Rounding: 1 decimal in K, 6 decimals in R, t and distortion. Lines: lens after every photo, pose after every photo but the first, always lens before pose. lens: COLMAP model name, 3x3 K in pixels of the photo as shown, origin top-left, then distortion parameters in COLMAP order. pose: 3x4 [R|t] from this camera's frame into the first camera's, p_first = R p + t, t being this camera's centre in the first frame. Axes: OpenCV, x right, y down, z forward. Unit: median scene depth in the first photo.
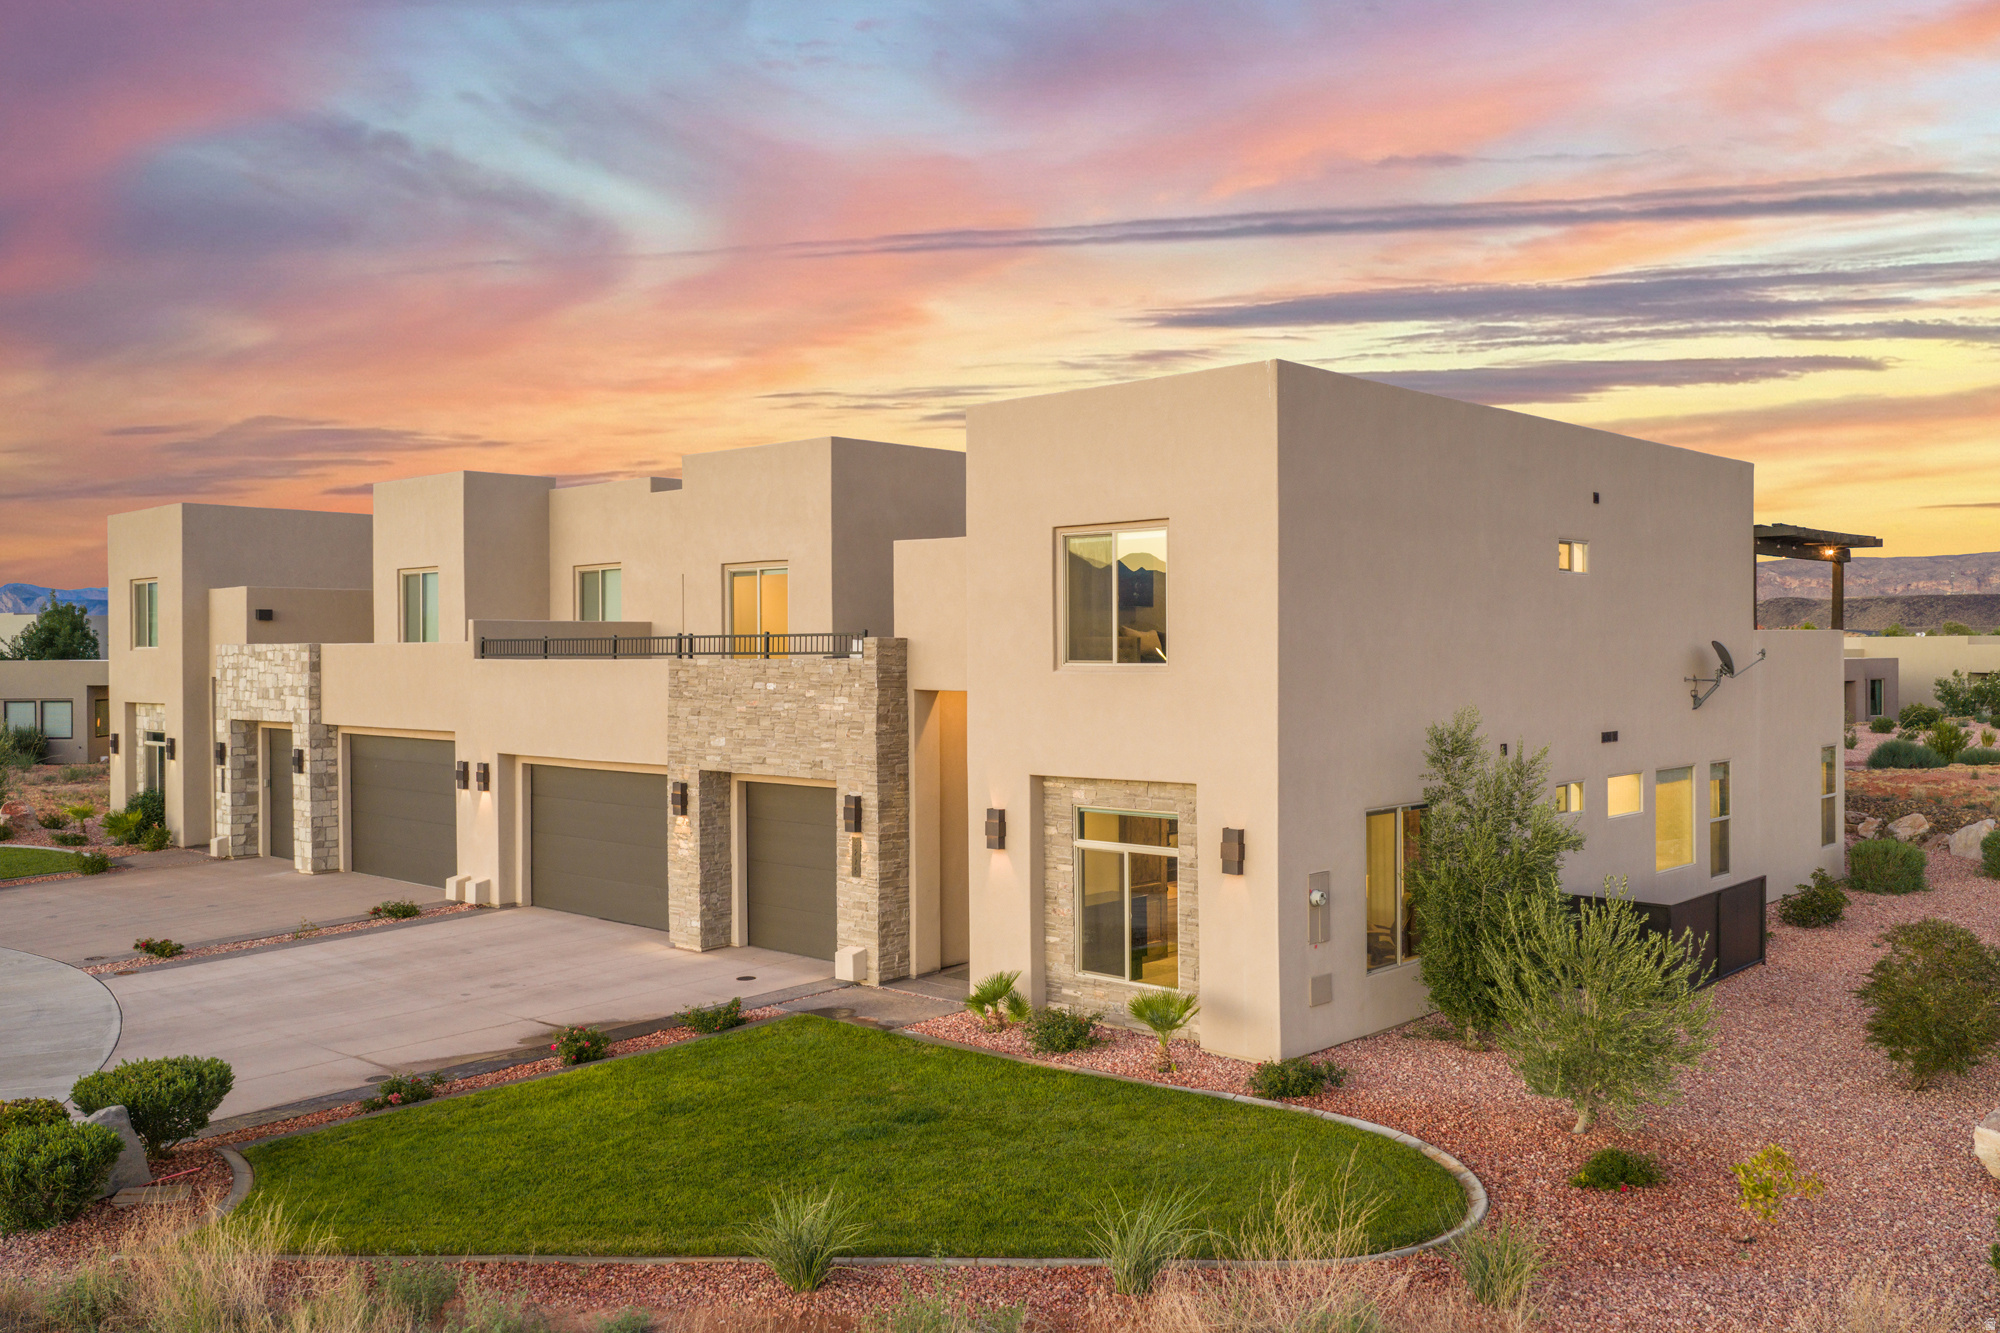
lens RADIAL K [[1646.0, 0, 1000.0], [0, 1646.0, 666.5], [0, 0, 1]] dist [0.002937, -0.003090]
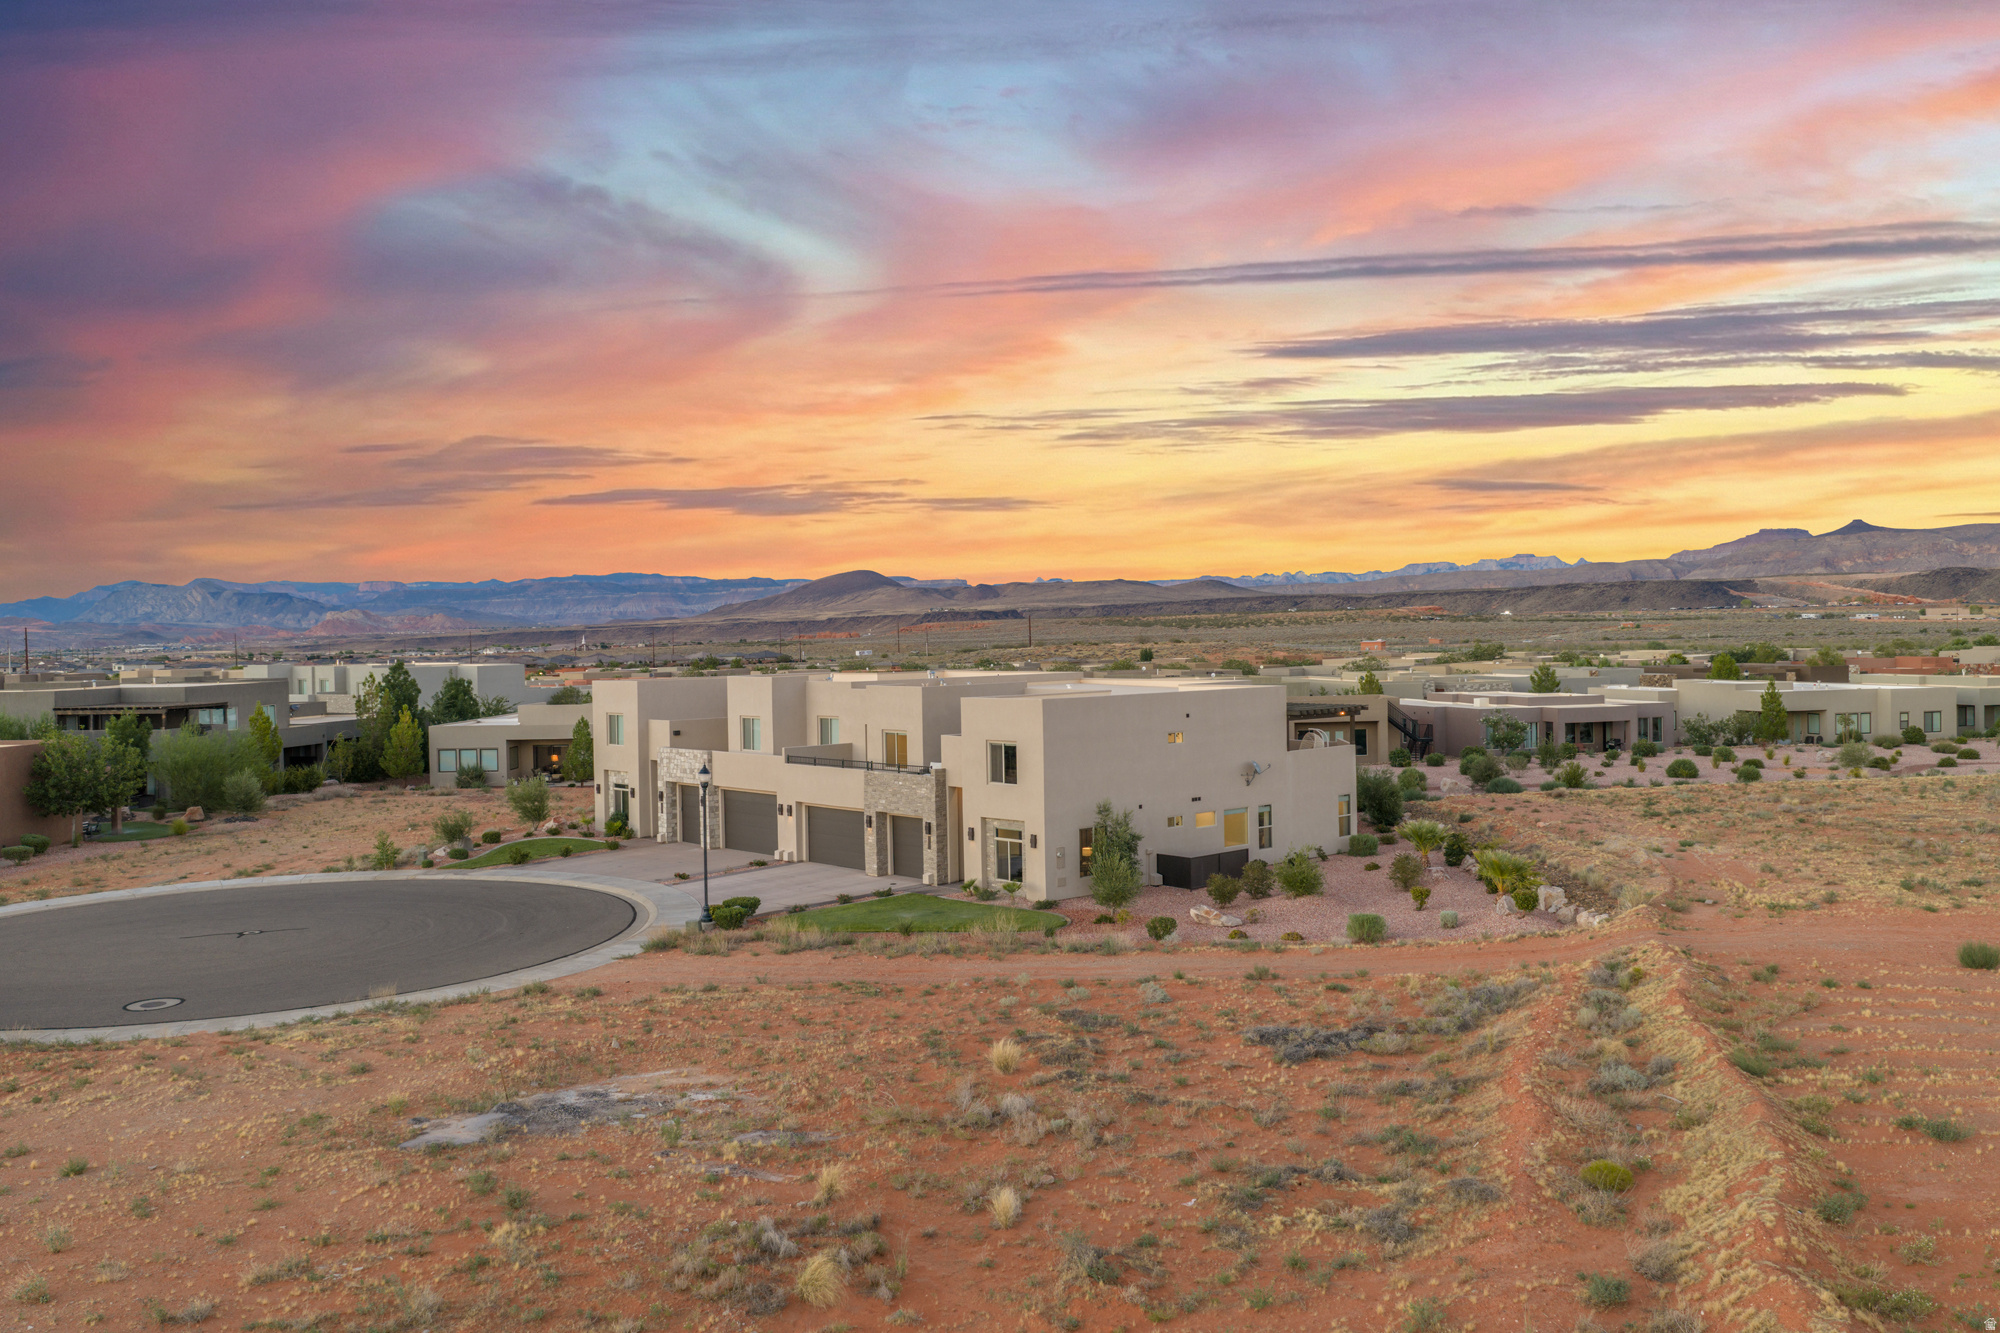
lens RADIAL K [[1611.0, 0, 1153.7], [0, 1611.0, 633.2], [0, 0, 1]] dist [0.000874, -0.001189]
pose [[0.999999, -0.000201, -0.000989, 0.019079], [0.000201, 1.000000, -0.000222, -0.015527], [0.000989, 0.000221, 0.999999, -0.113482]]
